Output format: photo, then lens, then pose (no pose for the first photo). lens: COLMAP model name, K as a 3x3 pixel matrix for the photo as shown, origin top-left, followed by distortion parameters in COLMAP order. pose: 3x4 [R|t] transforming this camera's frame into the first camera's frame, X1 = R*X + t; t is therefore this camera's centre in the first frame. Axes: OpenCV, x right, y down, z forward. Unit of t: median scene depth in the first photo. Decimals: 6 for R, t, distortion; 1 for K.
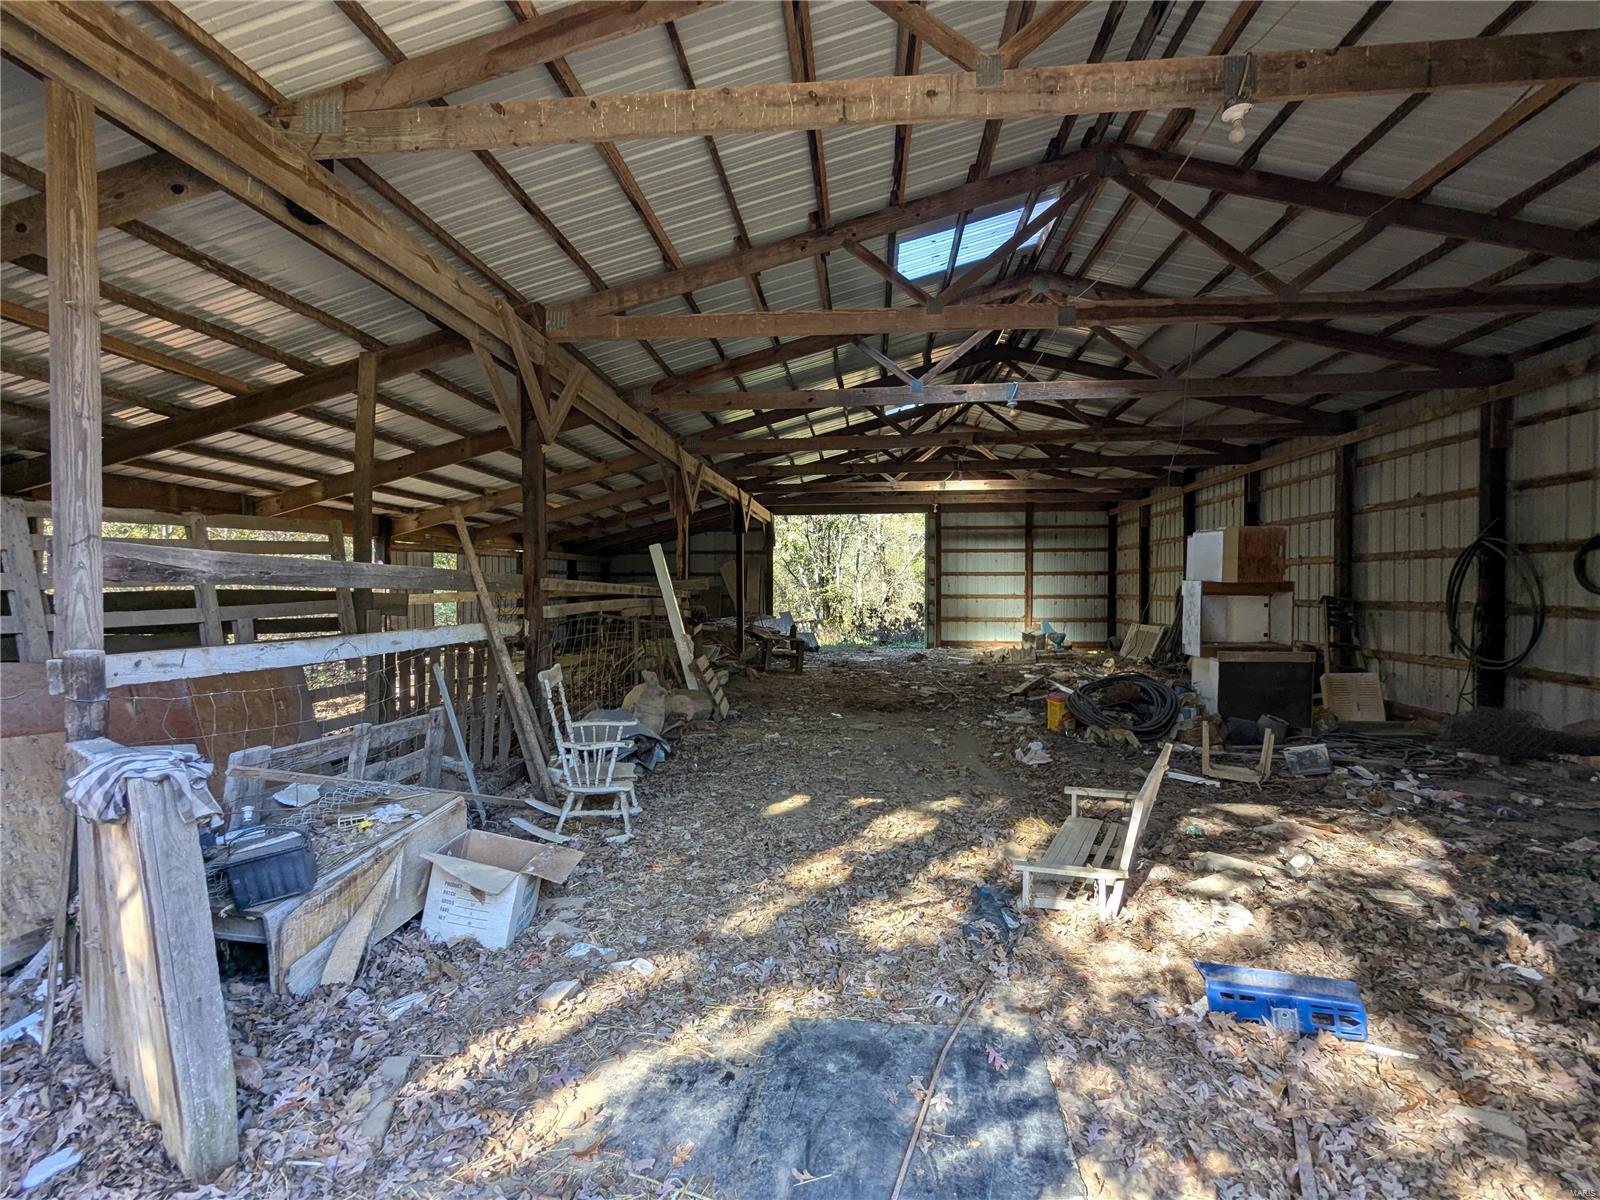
lens RADIAL K [[786.2, 0, 800.0], [0, 786.2, 600.0], [0, 0, 1]] dist [0.027321, 0.000172]
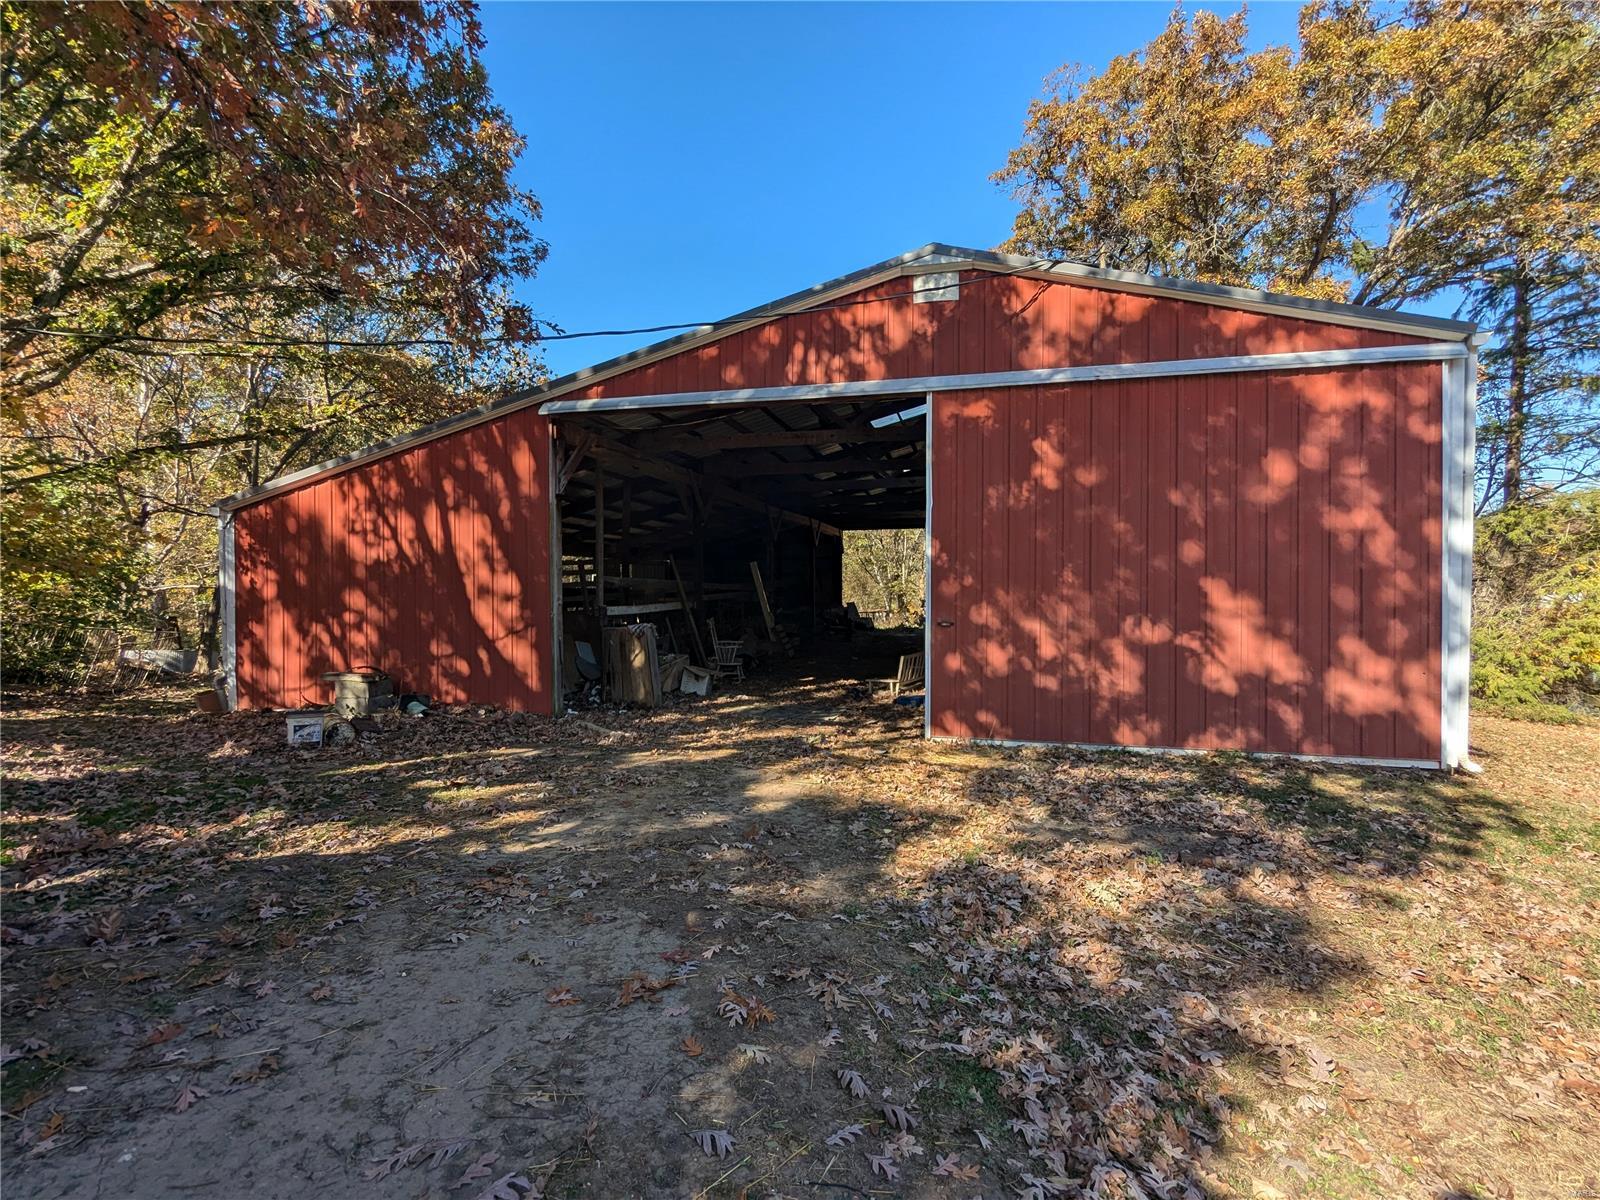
lens RADIAL K [[786.2, 0, 800.0], [0, 786.2, 600.0], [0, 0, 1]] dist [0.027321, 0.000172]
pose [[0.991377, -0.005129, -0.130938, 0.150632], [0.006264, 0.999946, 0.008256, 0.003011], [0.130888, -0.009005, 0.991356, -0.727630]]
